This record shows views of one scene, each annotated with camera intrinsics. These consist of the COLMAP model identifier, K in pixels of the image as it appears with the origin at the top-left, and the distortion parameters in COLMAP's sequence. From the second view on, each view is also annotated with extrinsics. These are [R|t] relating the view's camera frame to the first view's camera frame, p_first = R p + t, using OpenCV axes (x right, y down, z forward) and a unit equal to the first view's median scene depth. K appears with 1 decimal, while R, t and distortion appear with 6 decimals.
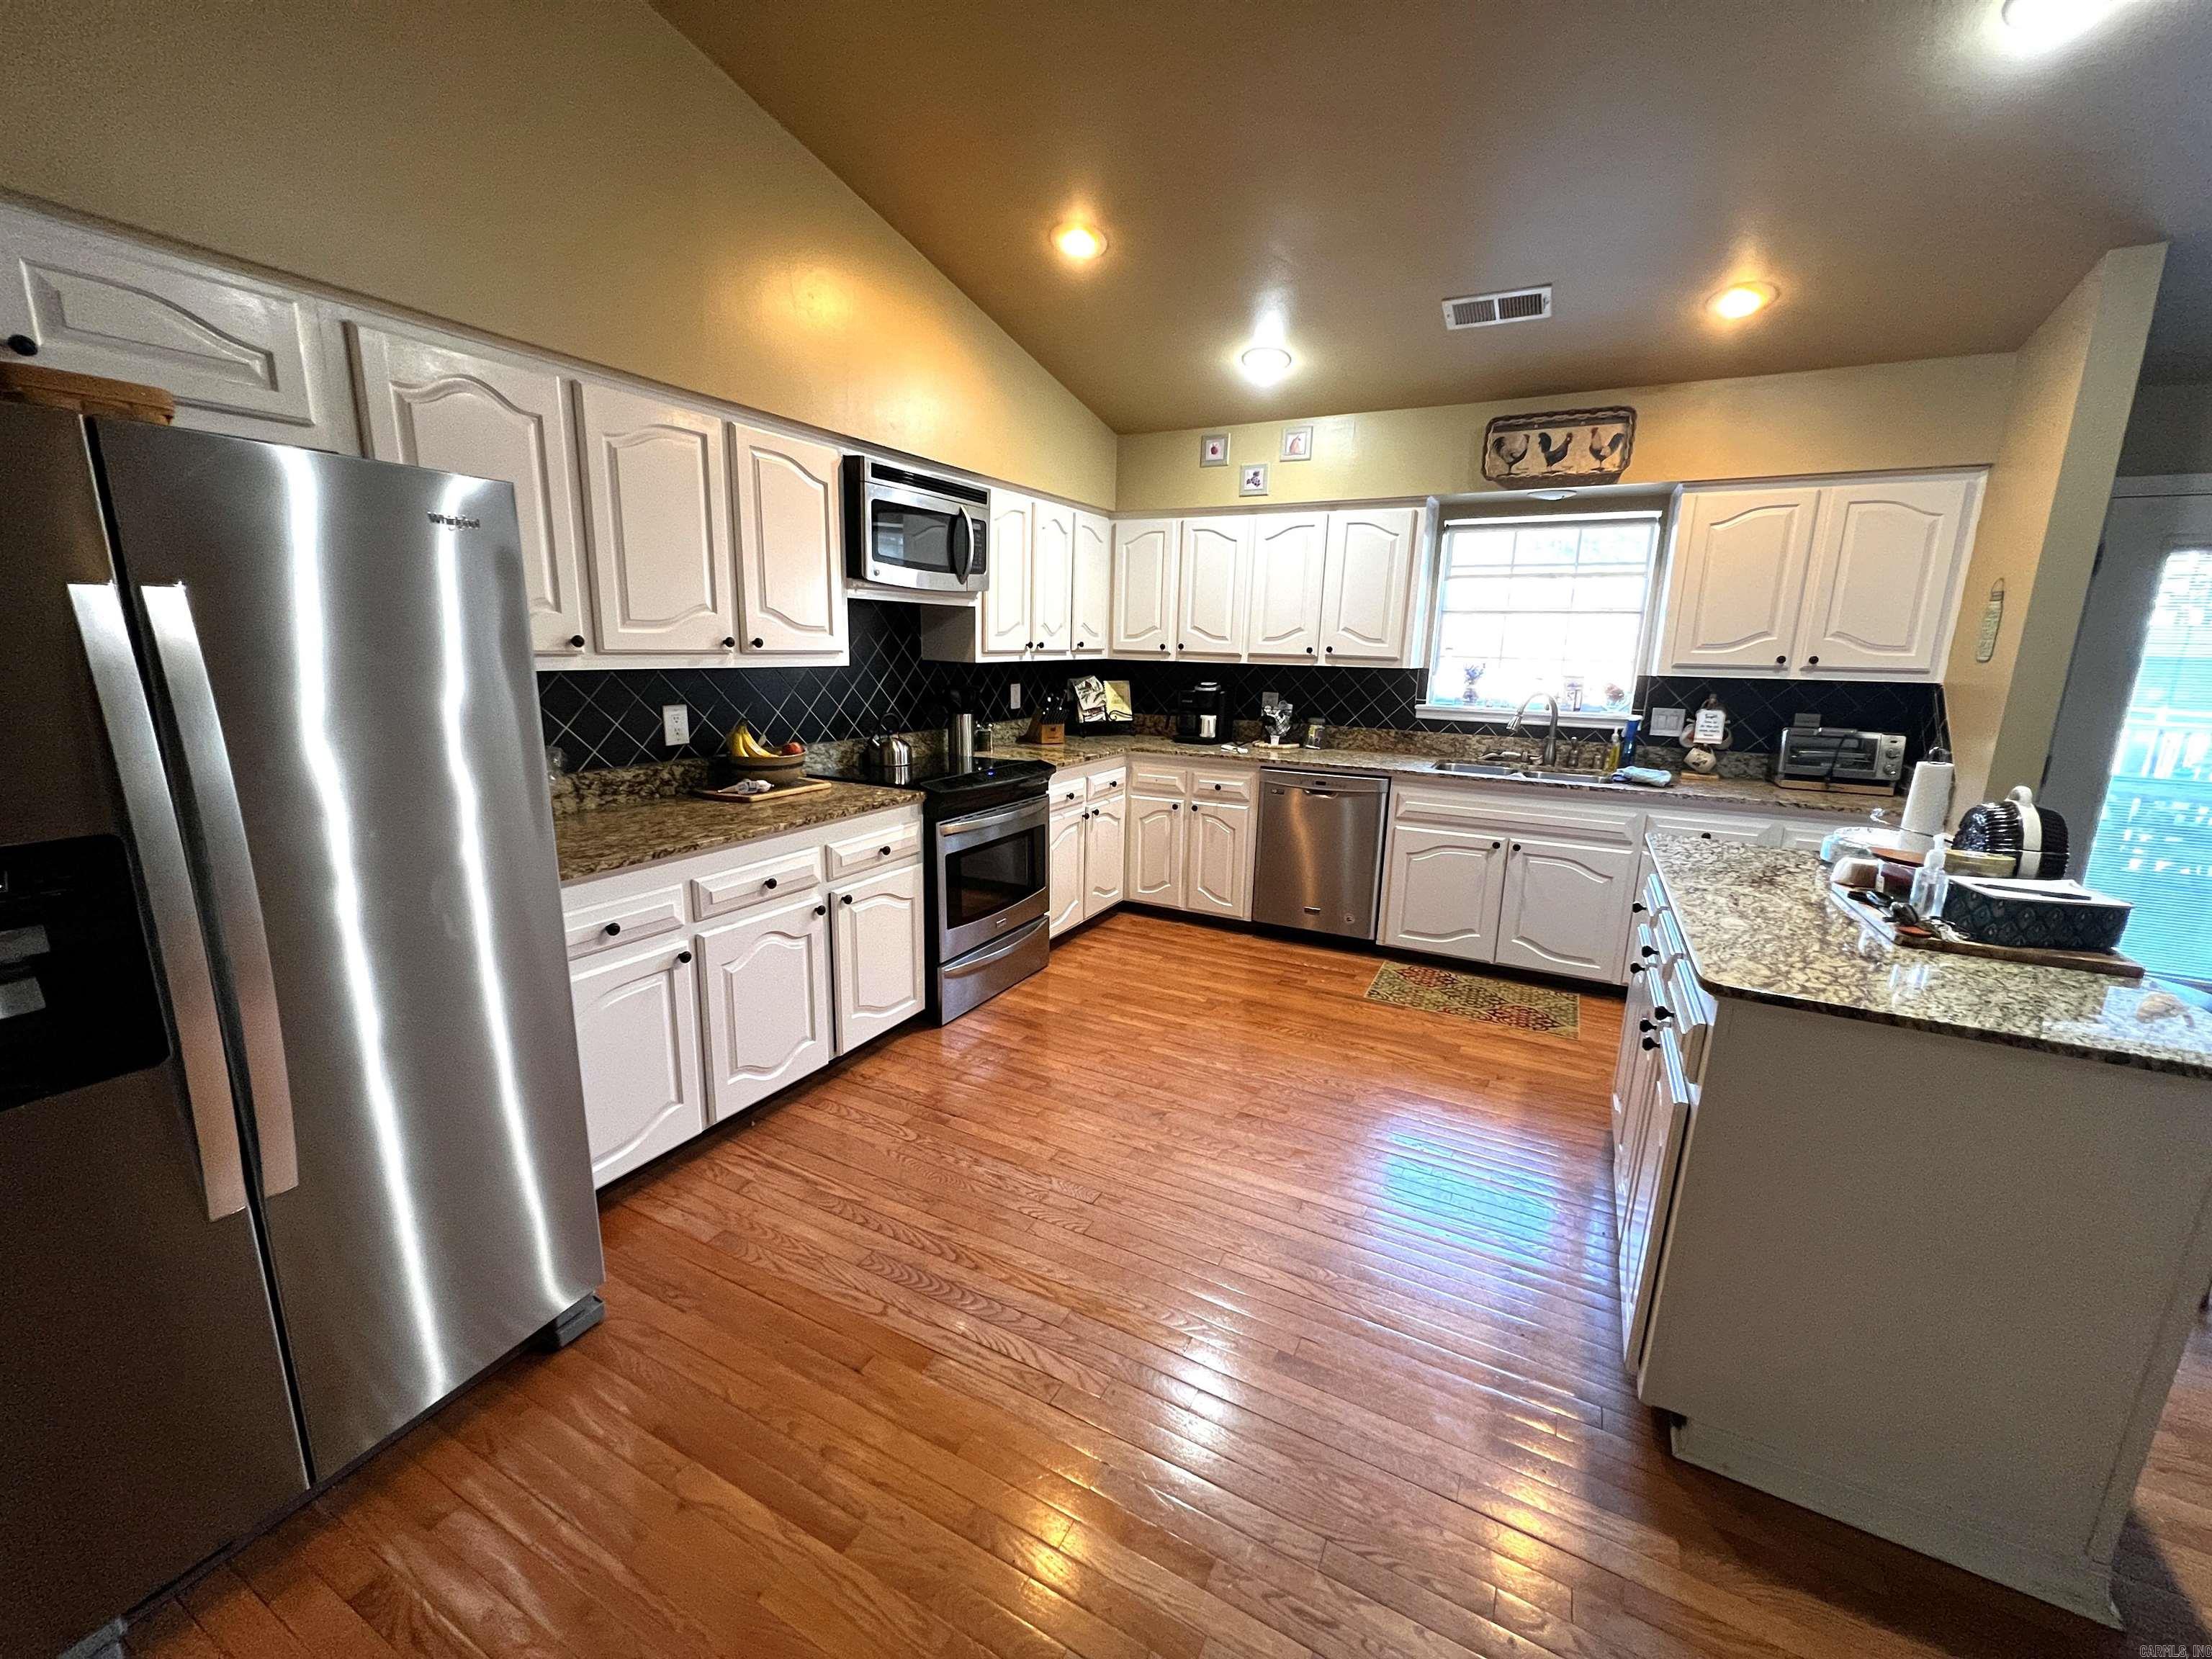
lens RADIAL K [[878.3, 0, 1106.5], [0, 878.3, 831.3], [0, 0, 1]] dist [-0.000751, -0.000538]
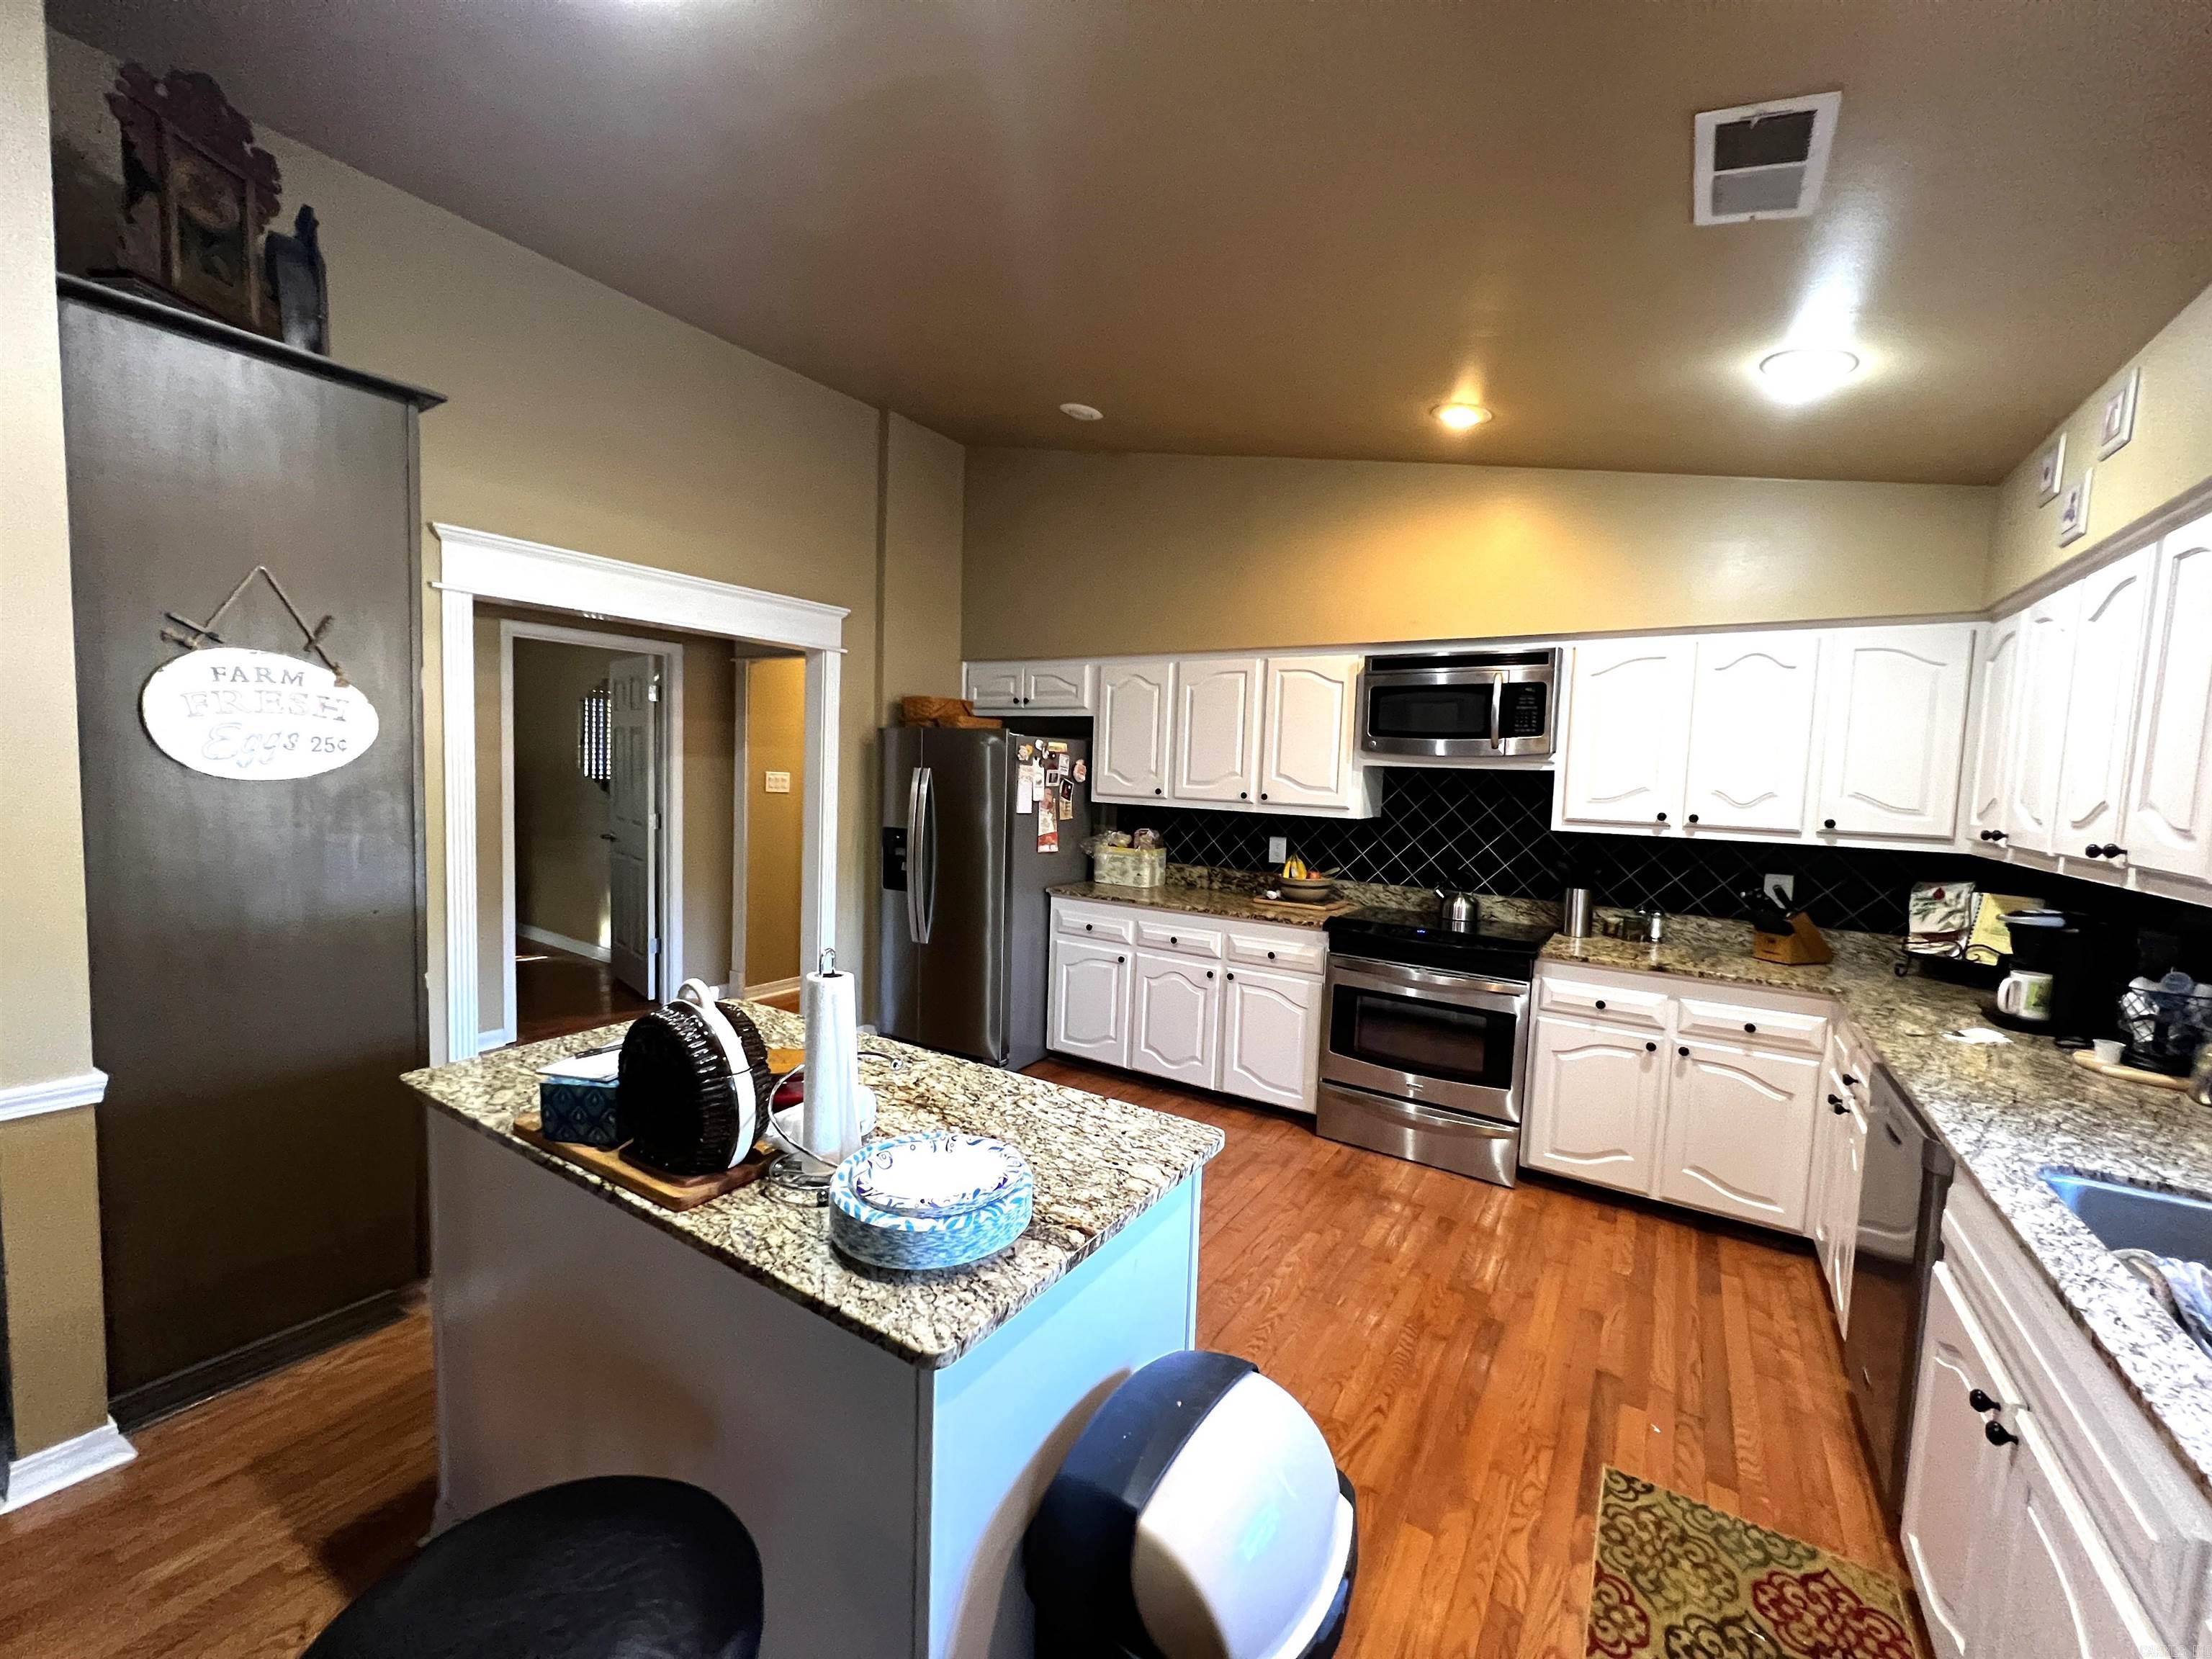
lens RADIAL K [[878.3, 0, 1099.4], [0, 878.3, 830.0], [0, 0, 1]] dist [-0.000751, -0.000538]
pose [[-0.090002, 0.042840, -0.995020, 0.841963], [-0.249841, 0.966156, 0.064196, -0.141462], [0.964095, 0.254374, -0.076253, 0.653854]]
